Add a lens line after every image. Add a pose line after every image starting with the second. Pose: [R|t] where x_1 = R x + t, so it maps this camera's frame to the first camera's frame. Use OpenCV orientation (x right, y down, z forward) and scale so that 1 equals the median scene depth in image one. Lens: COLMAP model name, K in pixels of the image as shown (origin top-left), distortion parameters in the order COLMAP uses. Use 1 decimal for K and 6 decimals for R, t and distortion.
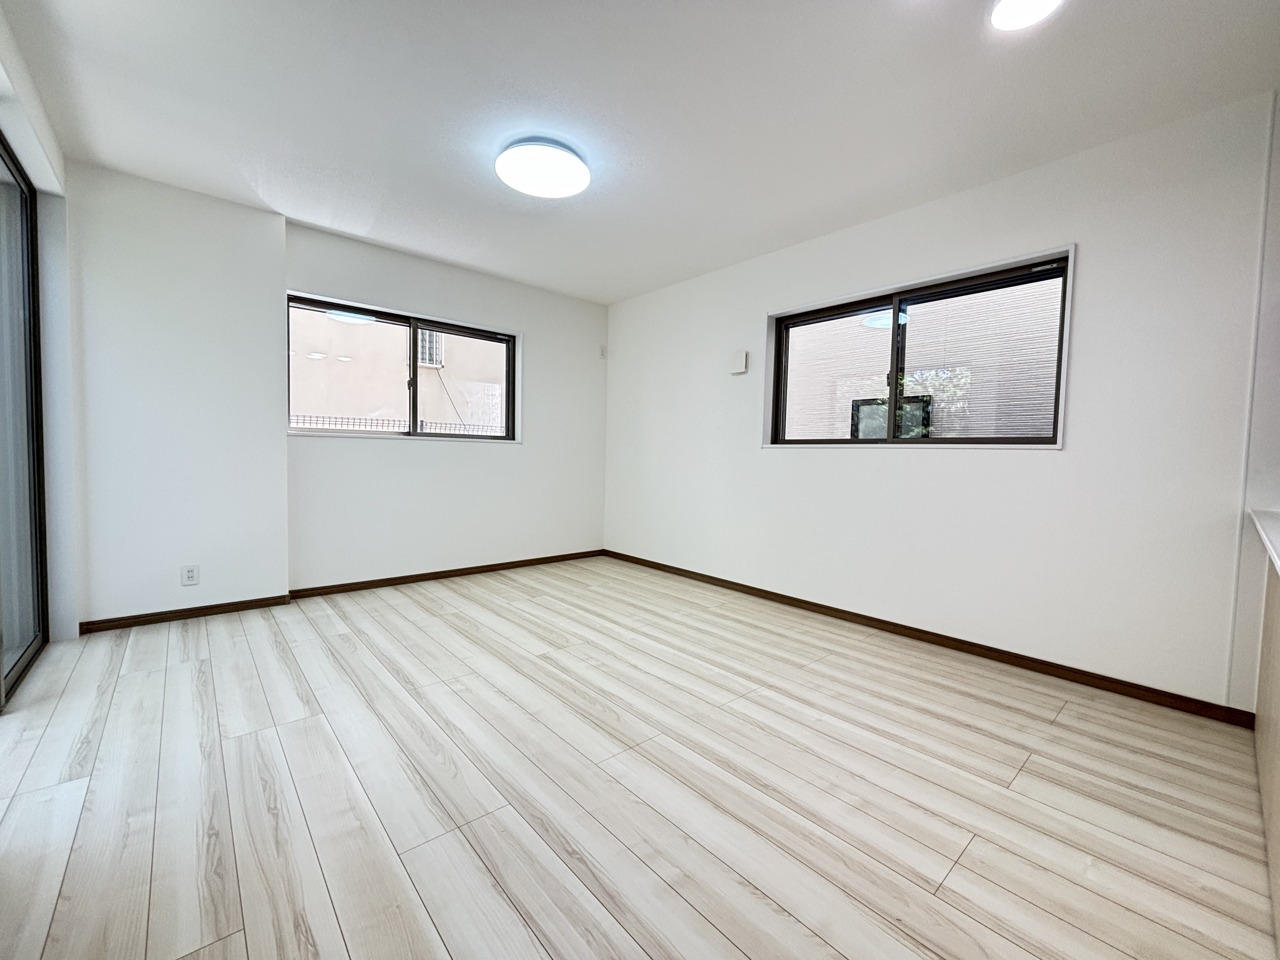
lens RADIAL K [[516.5, 0, 642.5], [0, 516.5, 480.6], [0, 0, 1]] dist [0.001125, -0.000382]
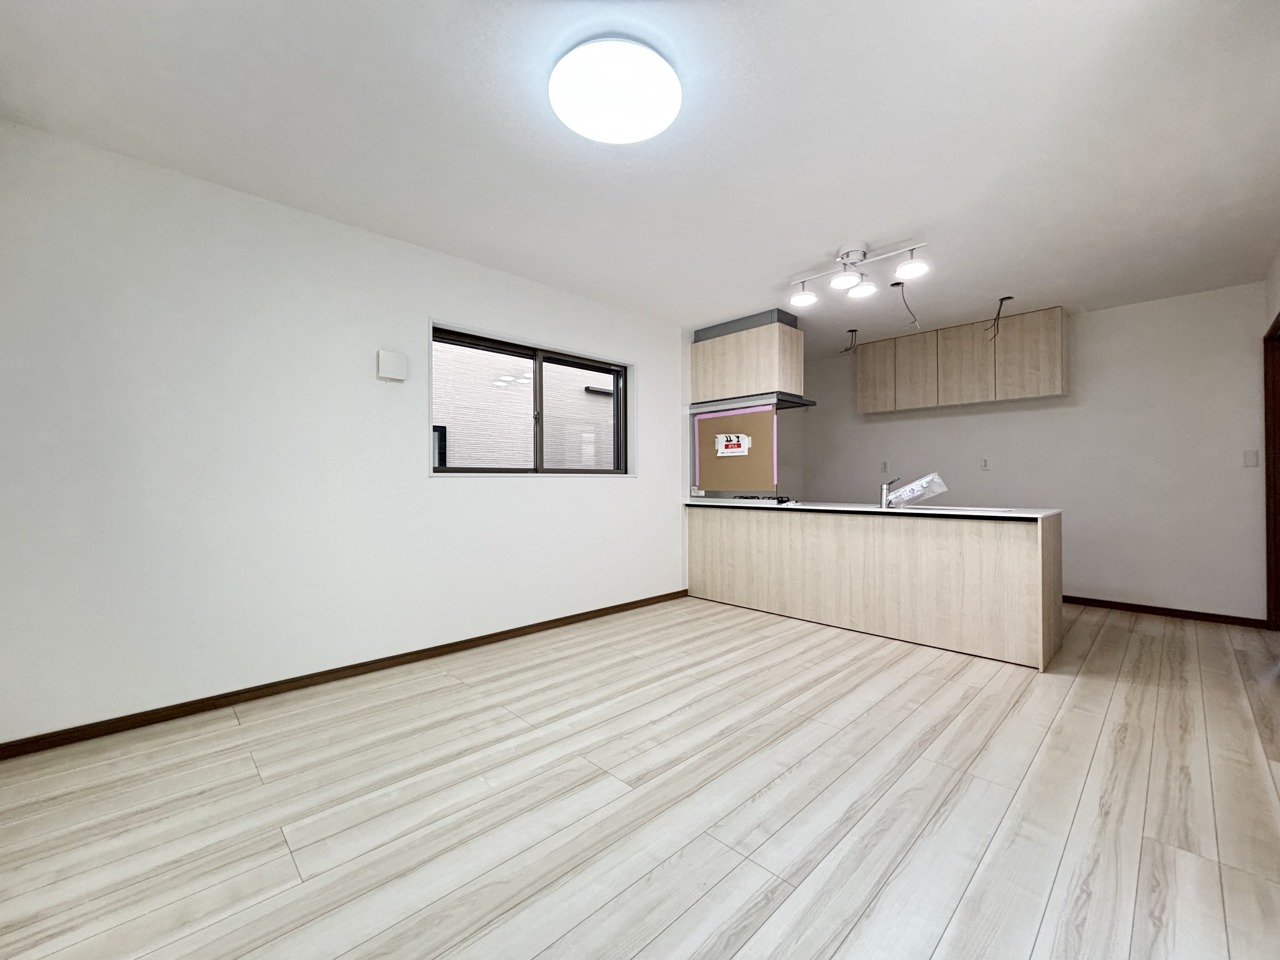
lens RADIAL K [[520.3, 0, 642.0], [0, 520.3, 466.2], [0, 0, 1]] dist [-0.000310, 0.000023]
pose [[-0.040015, 0.003931, 0.999191, -0.832894], [0.057536, 0.998342, -0.001624, -0.079249], [-0.997541, 0.057425, -0.040175, 0.922209]]
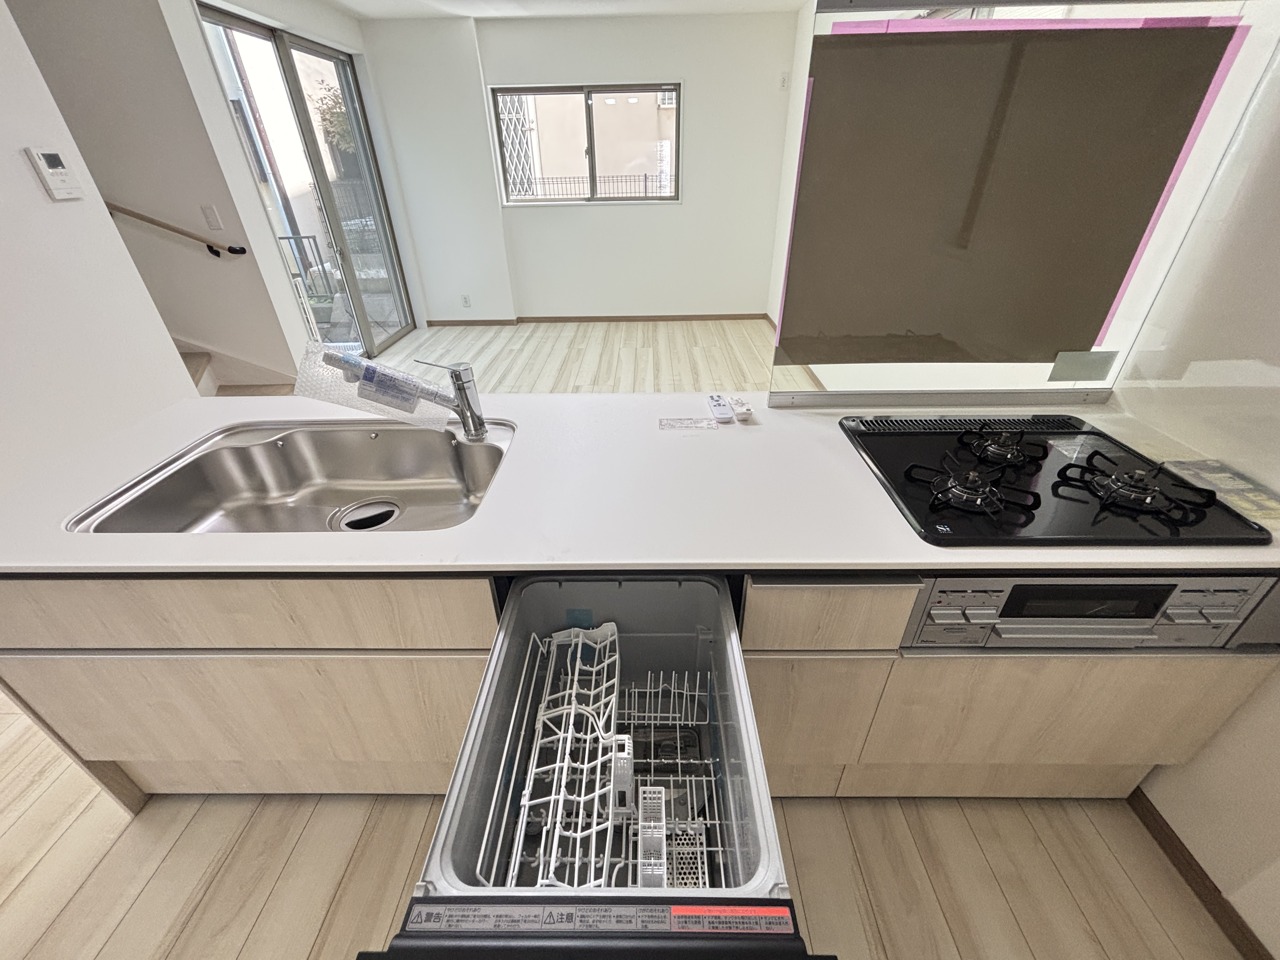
lens RADIAL K [[516.5, 0, 642.5], [0, 516.5, 480.6], [0, 0, 1]] dist [0.001125, -0.000382]
pose [[0.742677, 0.321850, -0.587234, 0.856633], [-0.002355, 0.878176, 0.478332, -0.130713], [0.669646, -0.353863, 0.652959, 0.042801]]
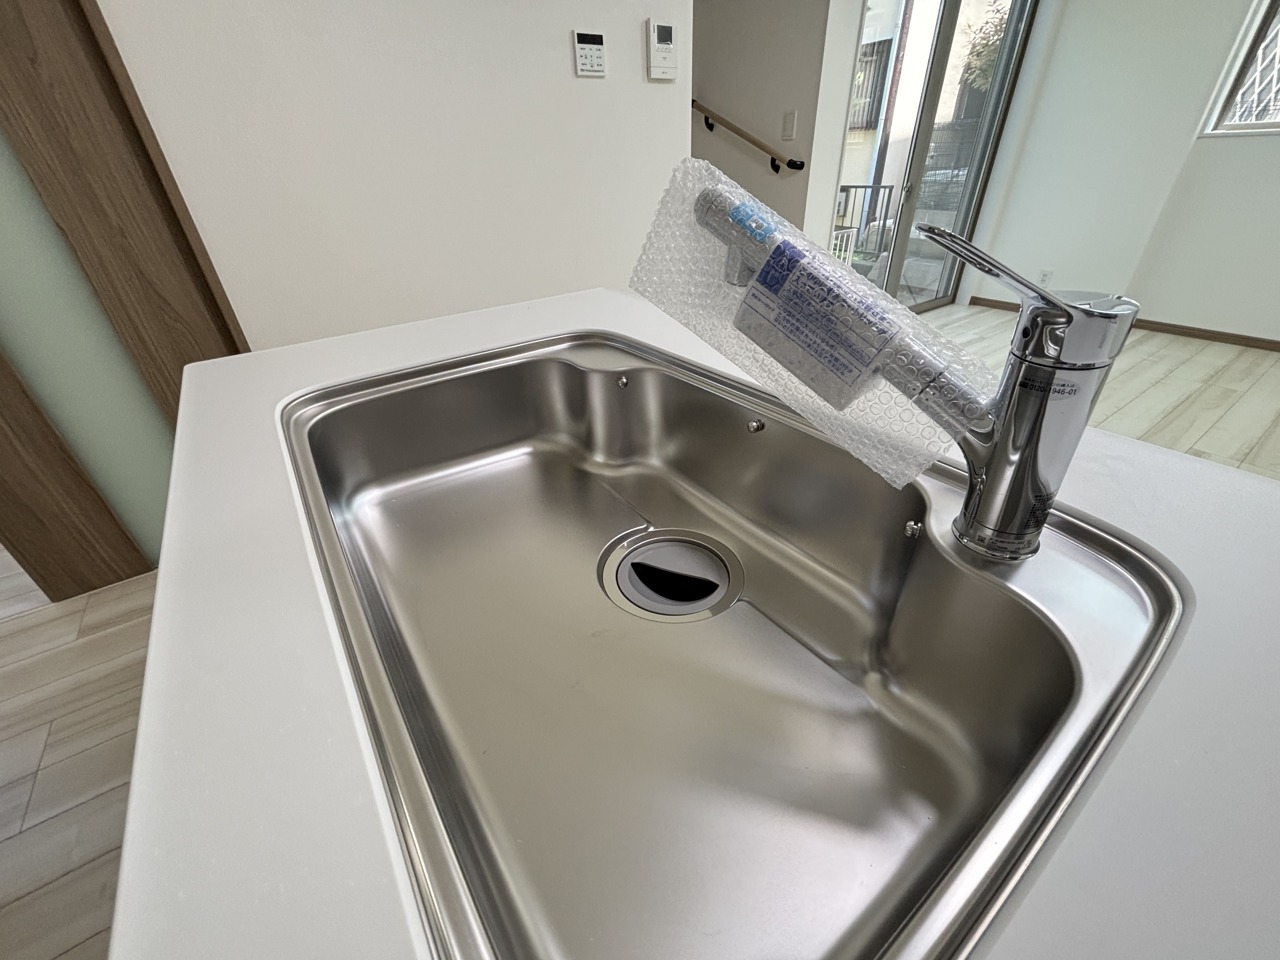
lens RADIAL K [[516.5, 0, 642.5], [0, 516.5, 480.6], [0, 0, 1]] dist [0.001125, -0.000382]
pose [[-0.100164, 0.511293, -0.853549, 0.567938], [-0.017397, 0.856832, 0.515302, -0.024907], [0.994819, 0.066464, -0.076929, 0.180711]]
